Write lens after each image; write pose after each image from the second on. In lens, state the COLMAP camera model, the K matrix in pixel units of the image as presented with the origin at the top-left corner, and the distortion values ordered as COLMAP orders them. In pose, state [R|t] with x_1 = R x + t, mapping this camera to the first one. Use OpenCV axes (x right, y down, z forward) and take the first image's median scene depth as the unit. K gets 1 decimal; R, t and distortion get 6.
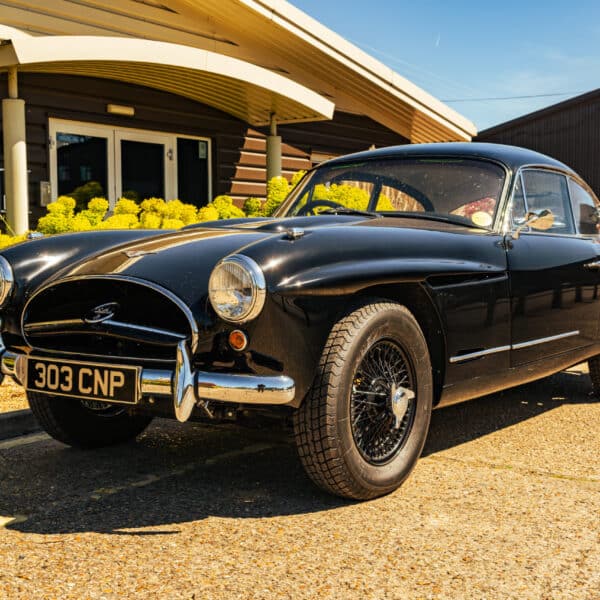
lens RADIAL K [[954.4, 0, 331.3], [0, 954.4, 300.1], [0, 0, 1]] dist [-0.028553, 0.069615]
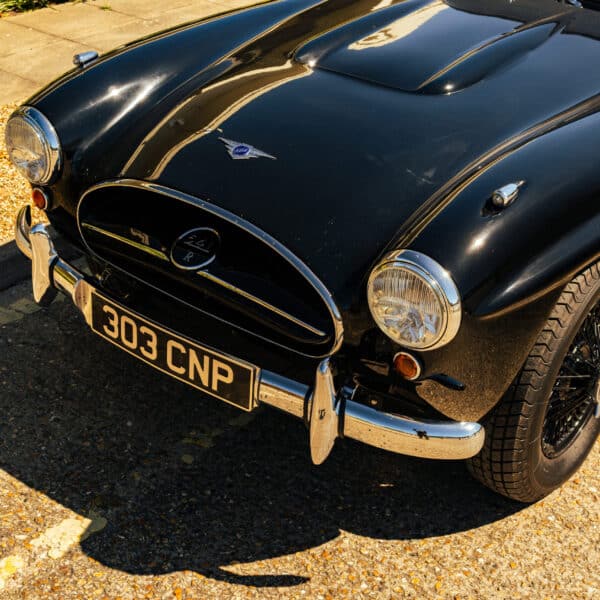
lens RADIAL K [[1014.7, 0, 300.0], [0, 1014.7, 300.0], [0, 0, 1]] dist [-0.014136, -0.082854]
pose [[0.995805, 0.072605, -0.055686, -0.128669], [-0.039835, 0.891881, 0.450513, -0.301828], [0.082375, -0.446405, 0.891031, 0.356595]]
